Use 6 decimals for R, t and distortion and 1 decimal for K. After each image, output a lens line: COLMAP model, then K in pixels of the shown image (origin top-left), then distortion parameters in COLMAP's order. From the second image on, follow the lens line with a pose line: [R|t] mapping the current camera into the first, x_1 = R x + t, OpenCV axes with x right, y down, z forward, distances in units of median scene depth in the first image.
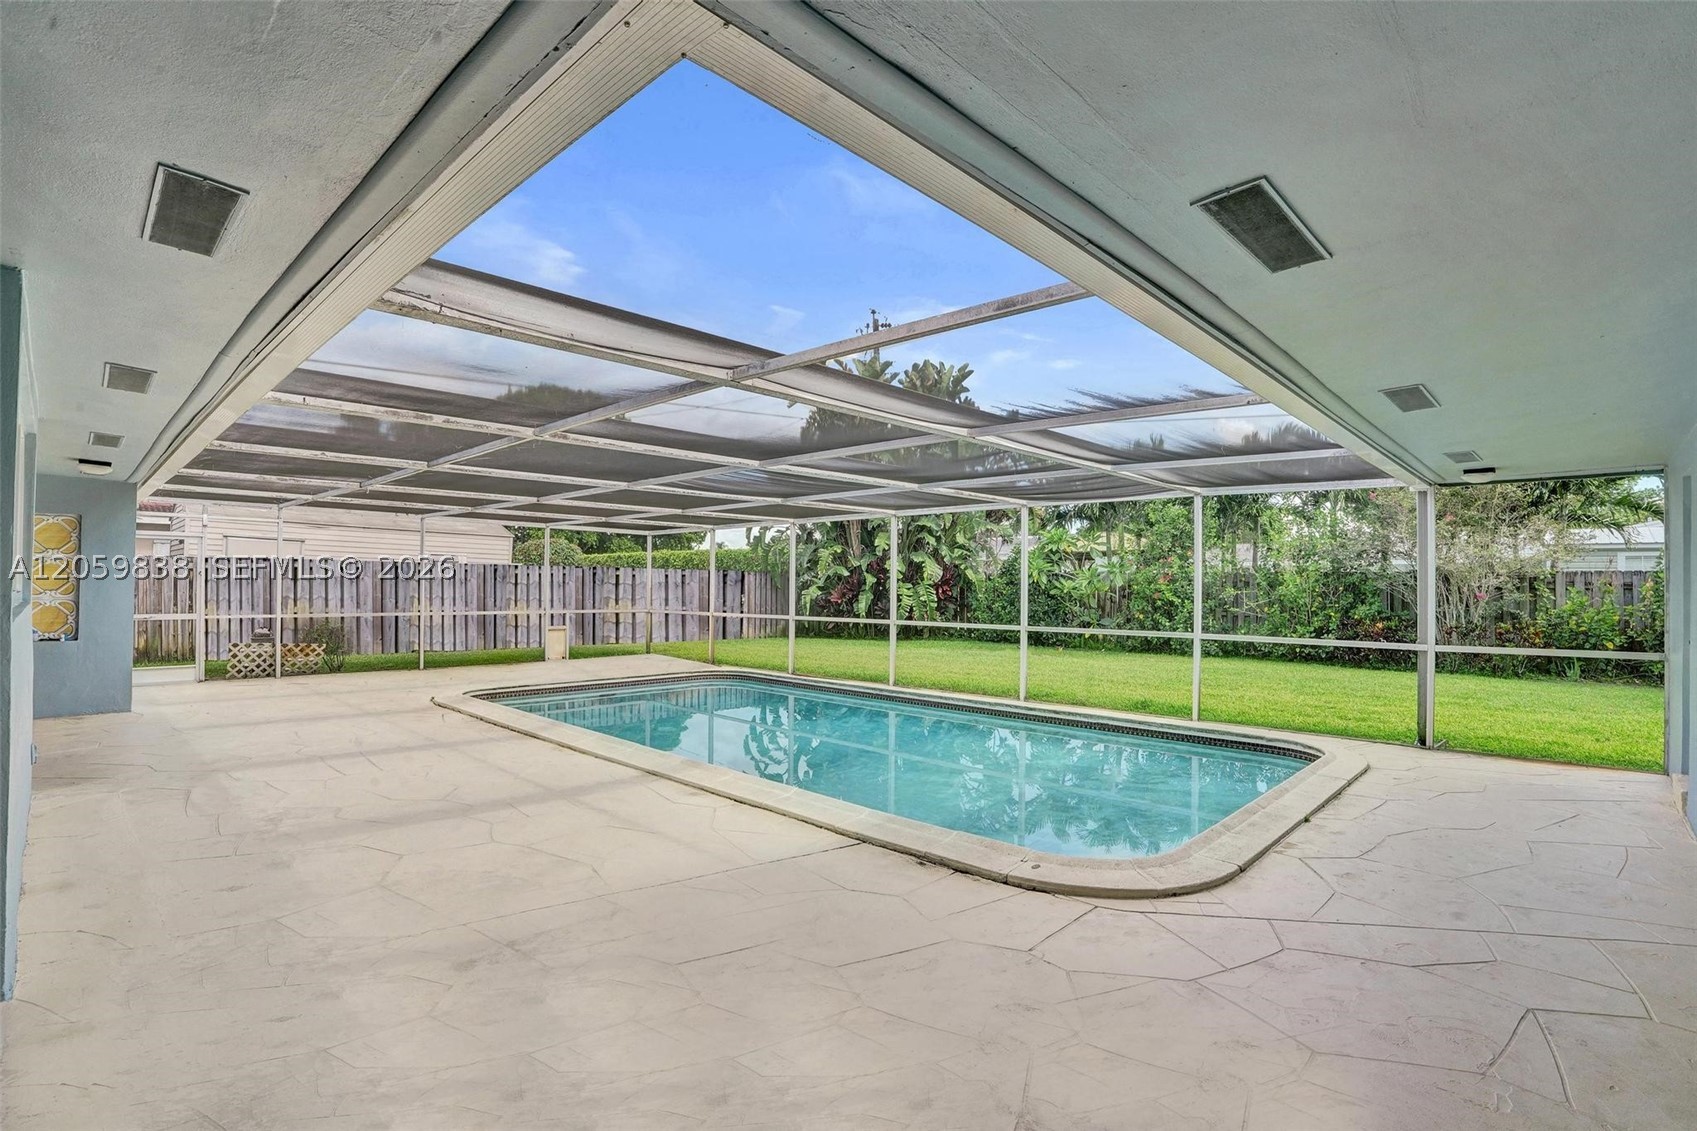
lens RADIAL K [[791.2, 0, 848.9], [0, 791.2, 594.3], [0, 0, 1]] dist [0.000152, 0.000114]
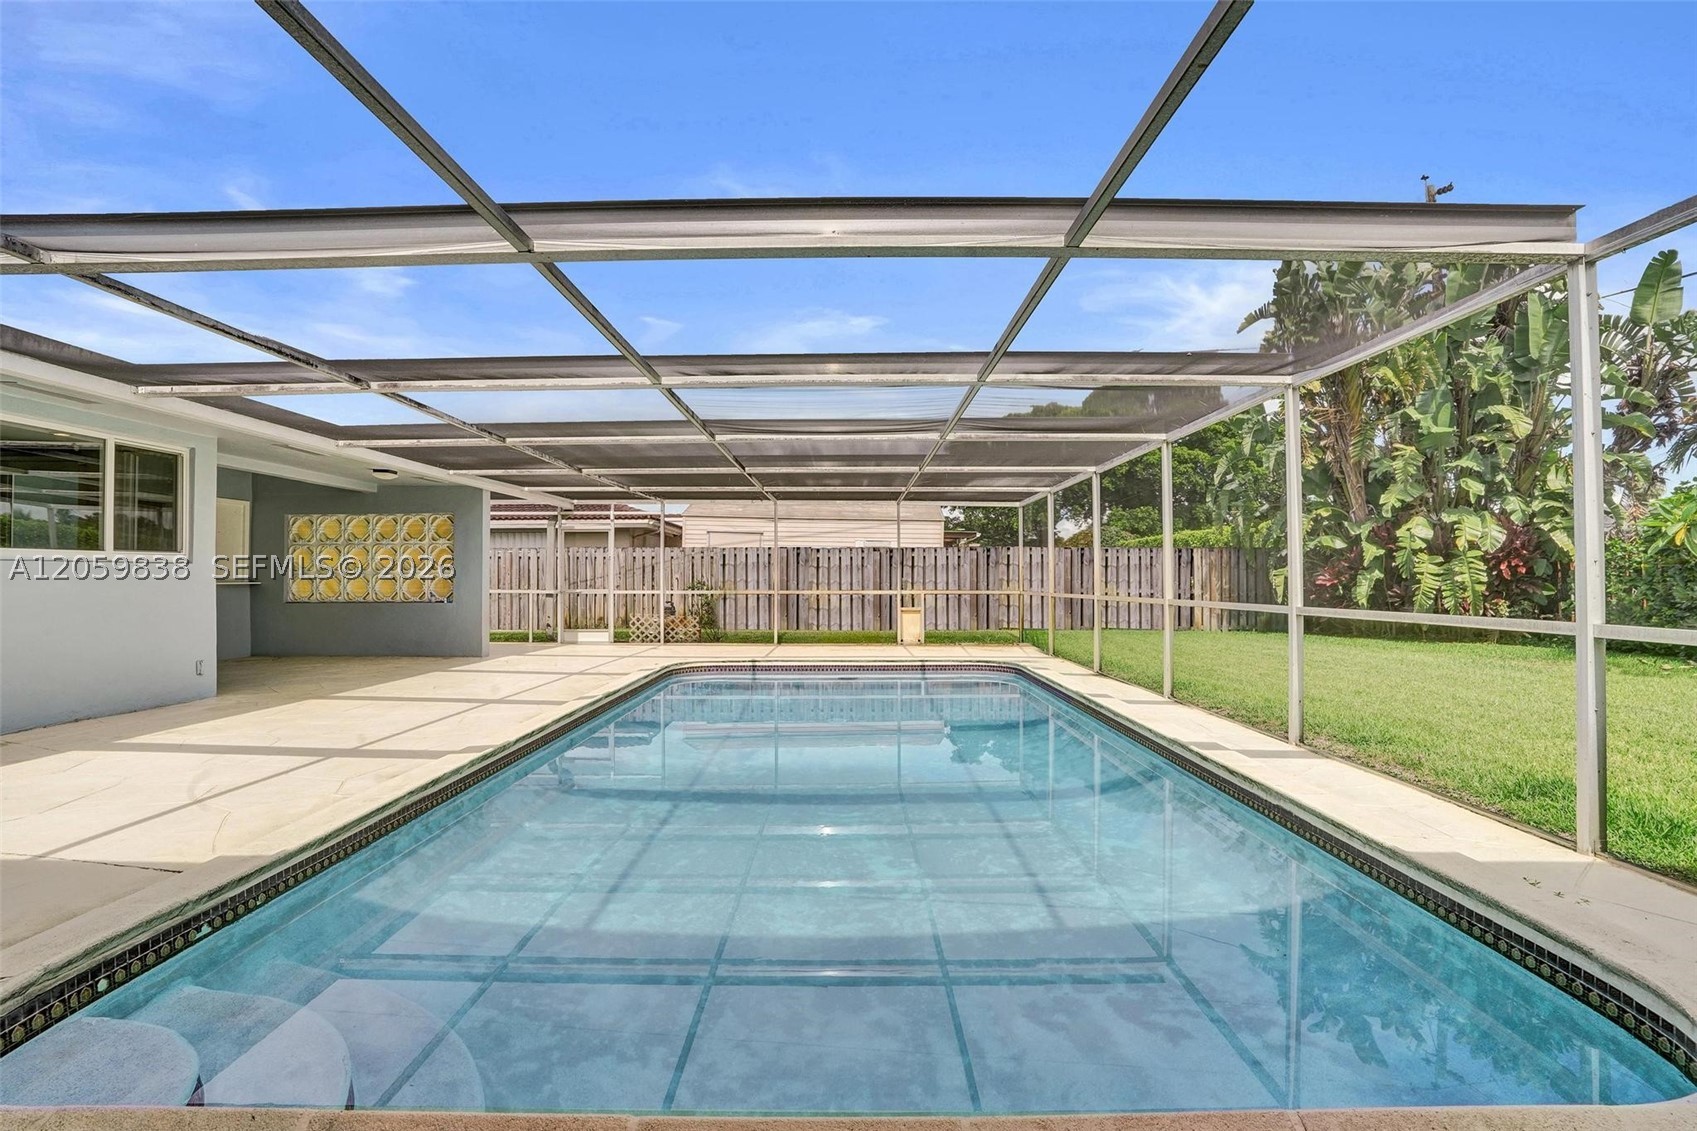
lens RADIAL K [[784.7, 0, 848.5], [0, 784.7, 565.5], [0, 0, 1]] dist [-0.000345, 0.000240]
pose [[0.686576, -0.016535, -0.726870, 0.214091], [0.006330, 0.999839, -0.016766, 0.001314], [0.727031, 0.006910, 0.686570, 0.190438]]
